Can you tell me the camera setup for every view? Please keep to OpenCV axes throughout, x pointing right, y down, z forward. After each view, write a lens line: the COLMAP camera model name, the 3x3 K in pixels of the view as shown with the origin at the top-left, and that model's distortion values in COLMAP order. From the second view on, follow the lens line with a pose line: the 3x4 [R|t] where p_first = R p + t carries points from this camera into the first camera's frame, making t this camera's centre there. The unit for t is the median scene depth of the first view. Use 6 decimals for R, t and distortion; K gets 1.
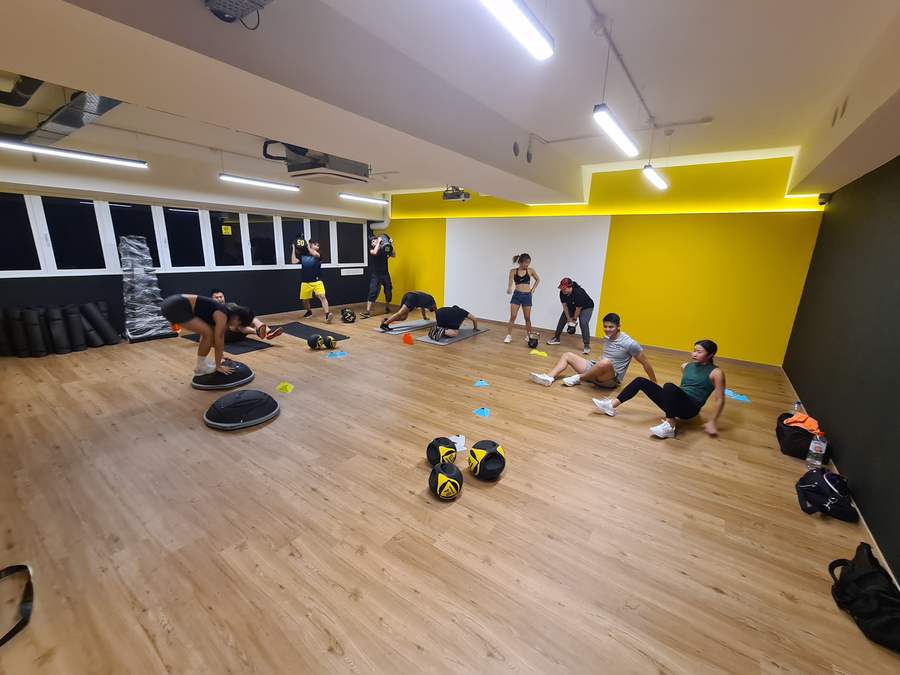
lens RADIAL K [[373.6, 0, 443.8], [0, 373.6, 335.2], [0, 0, 1]] dist [-0.001083, 0.001695]
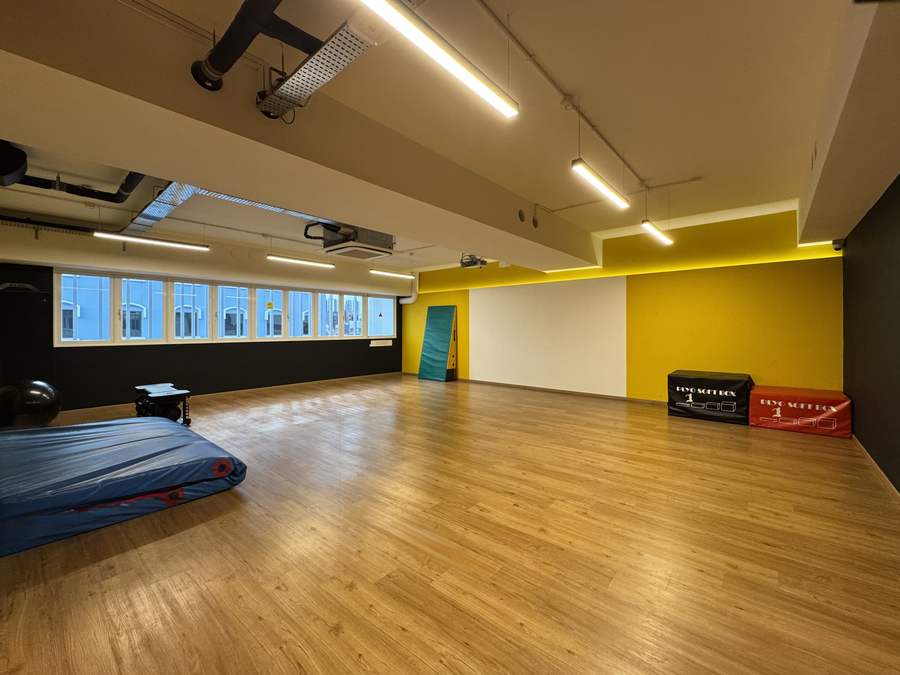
lens RADIAL K [[373.6, 0, 443.1], [0, 373.6, 322.4], [0, 0, 1]] dist [-0.001083, 0.001695]
pose [[0.995147, -0.032183, -0.092988, 0.066399], [0.007518, 0.967106, -0.254261, 0.108532], [0.098112, 0.252328, 0.962655, -0.016876]]
